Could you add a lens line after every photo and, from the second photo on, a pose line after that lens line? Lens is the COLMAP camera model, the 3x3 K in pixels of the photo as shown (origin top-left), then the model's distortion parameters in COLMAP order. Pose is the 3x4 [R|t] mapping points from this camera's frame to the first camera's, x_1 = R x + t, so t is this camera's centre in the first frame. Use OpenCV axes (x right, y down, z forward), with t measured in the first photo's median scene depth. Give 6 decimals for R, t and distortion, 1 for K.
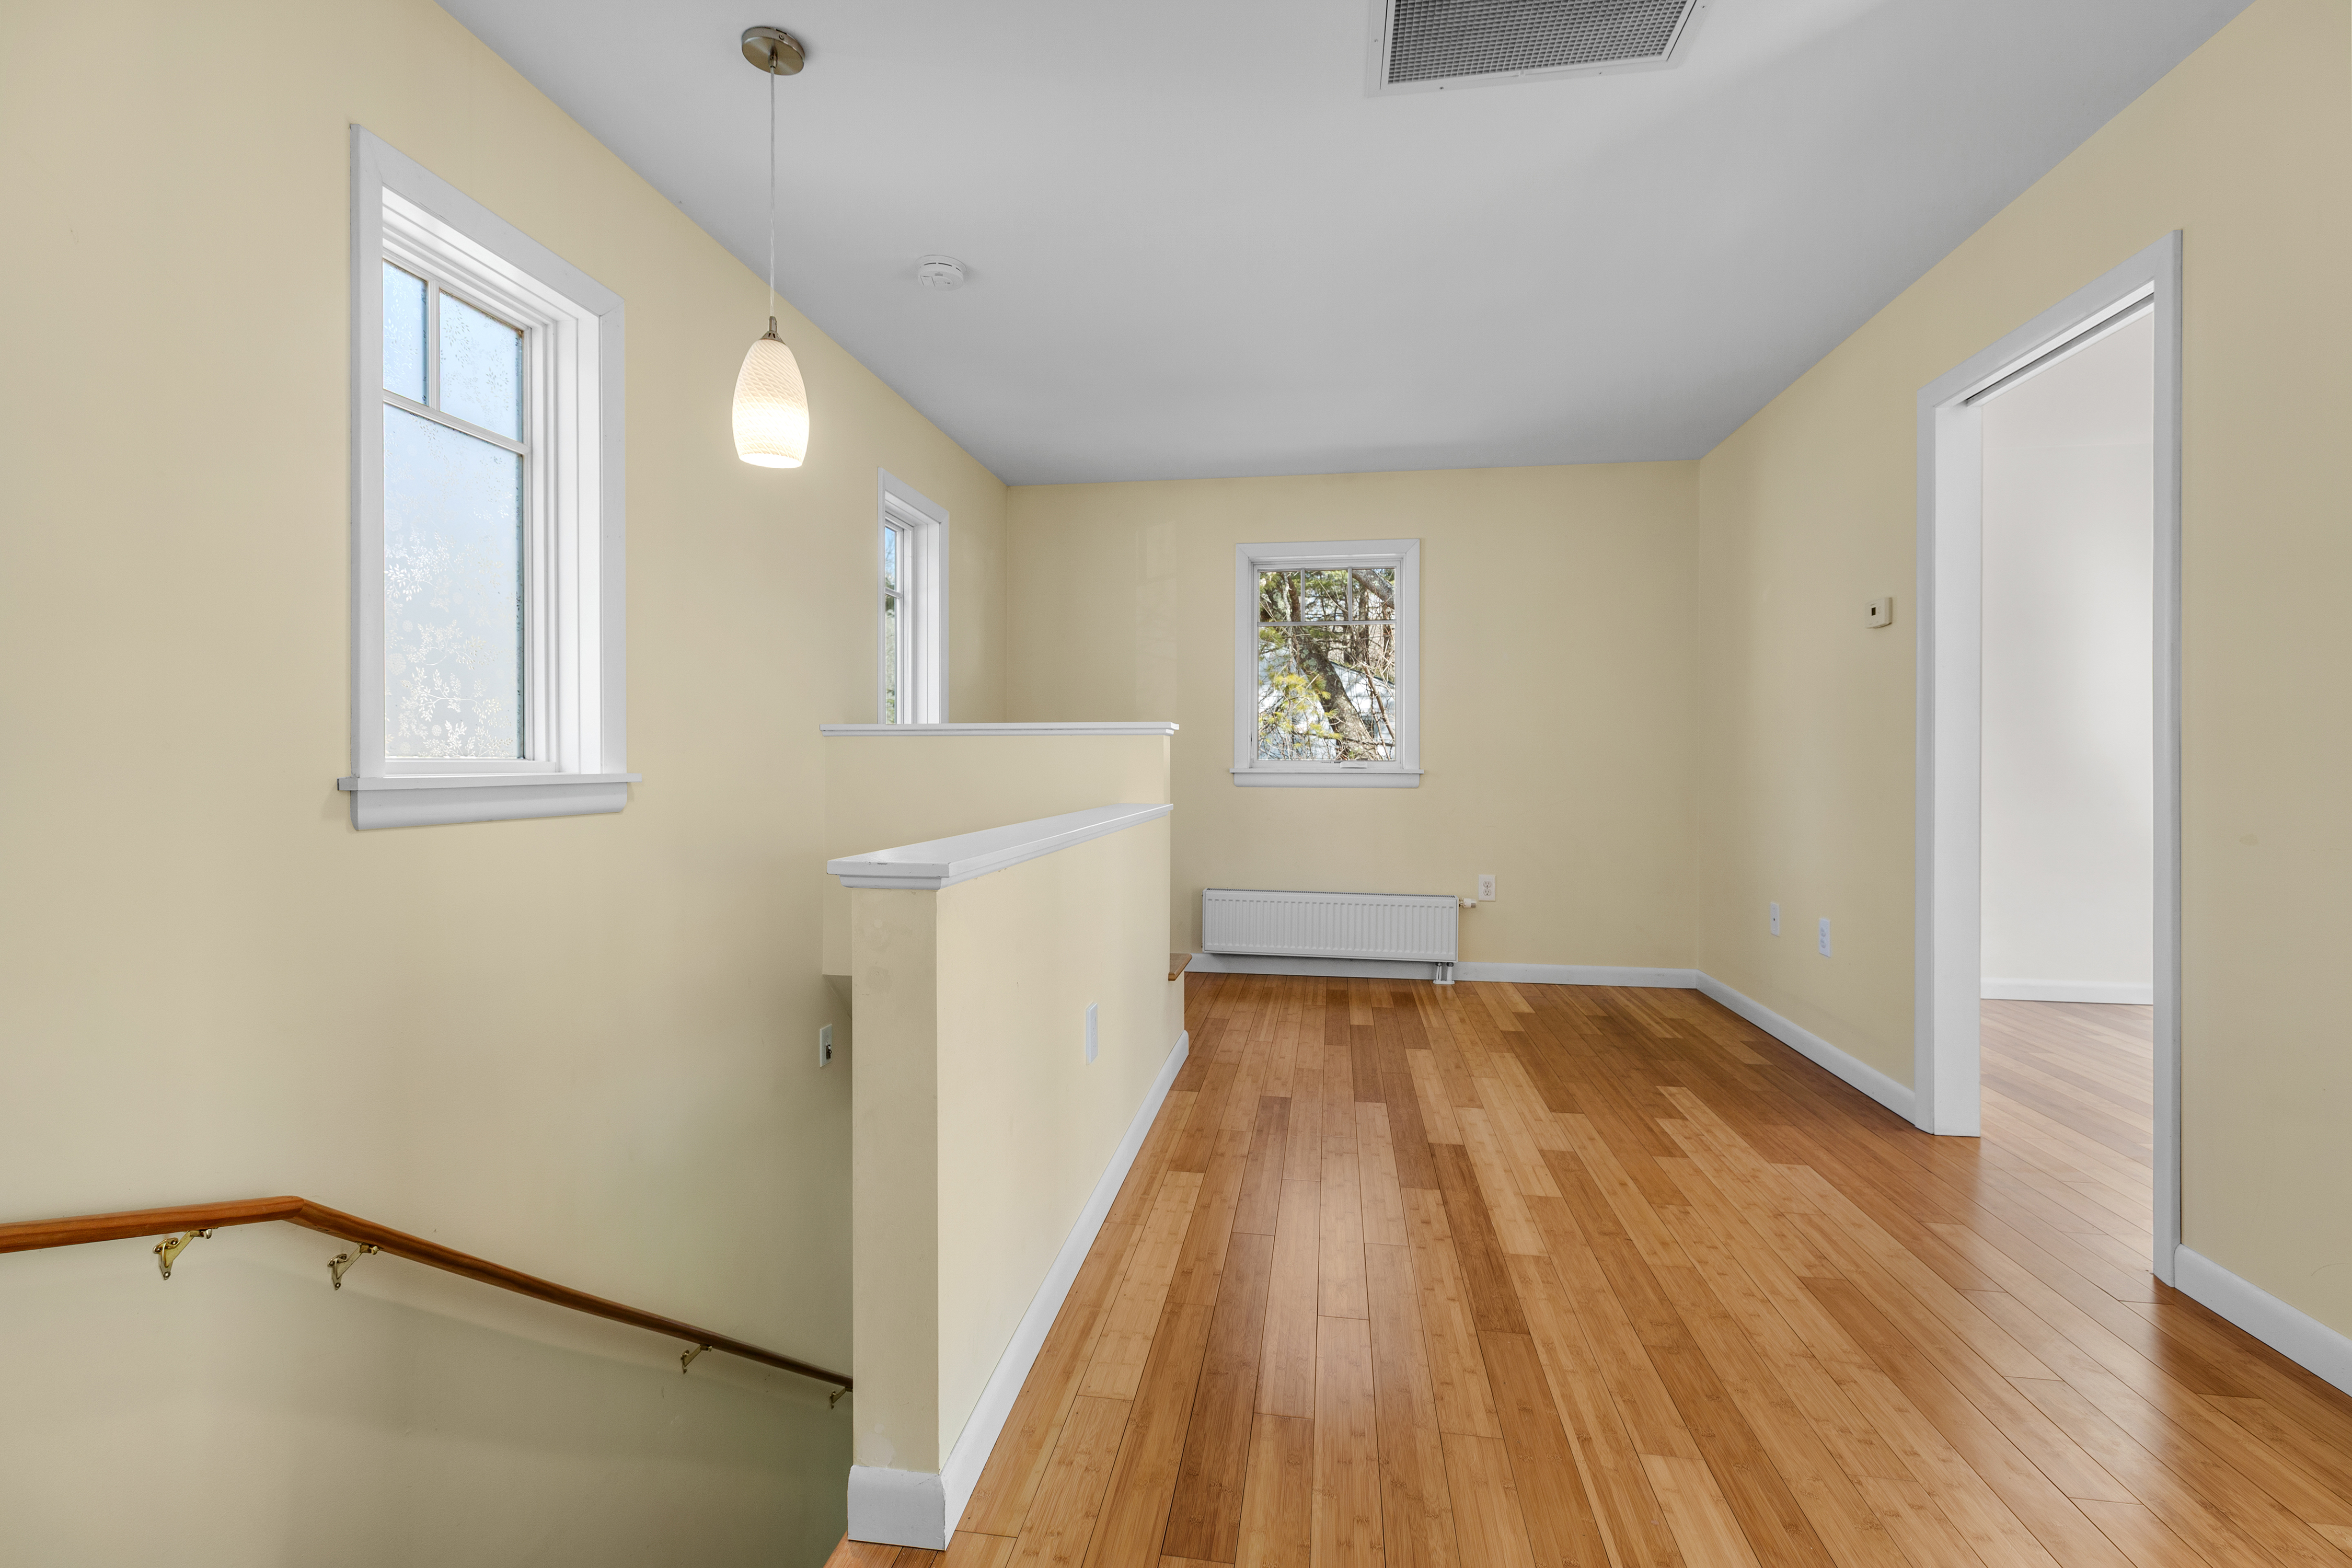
lens RADIAL K [[1049.0, 0, 1169.3], [0, 1049.0, 770.7], [0, 0, 1]] dist [0.003223, 0.000396]
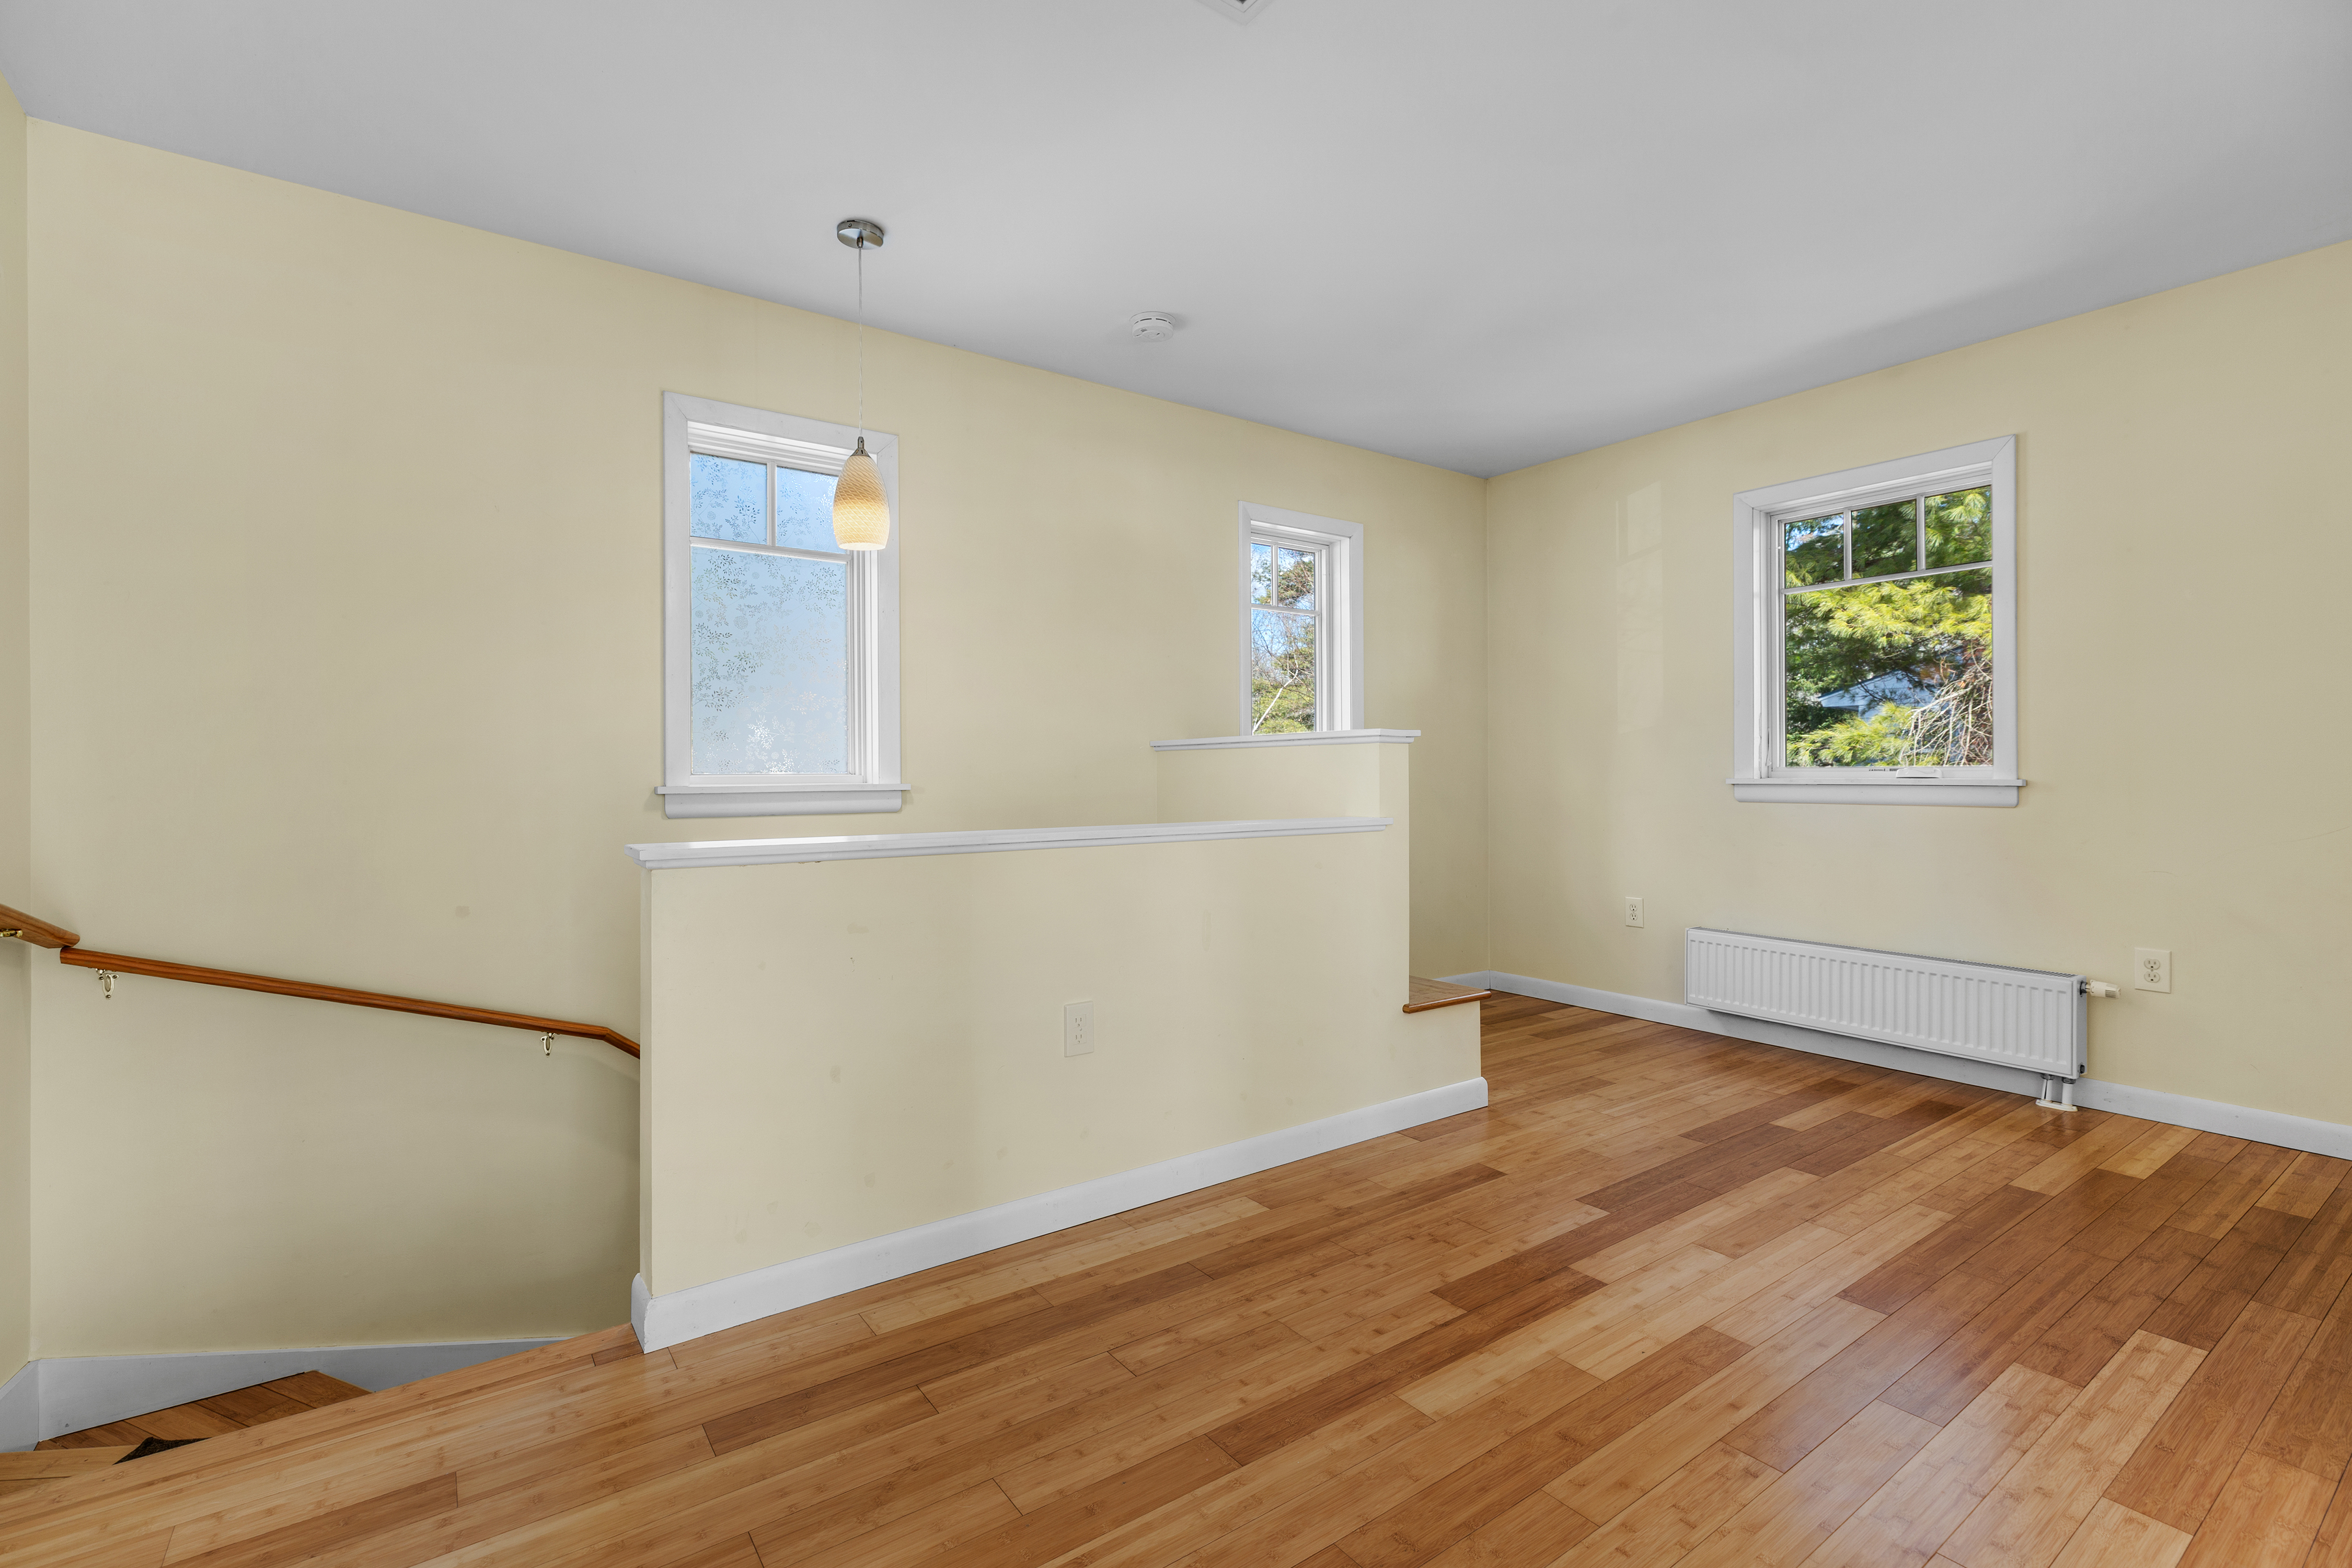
lens RADIAL K [[1056.2, 0, 1172.0], [0, 1056.2, 776.6], [0, 0, 1]] dist [0.003612, 0.000049]
pose [[0.701334, -0.001488, -0.712831, 0.584471], [0.000013, 0.999998, -0.002074, -0.003139], [0.712833, 0.001446, 0.701332, 0.243702]]
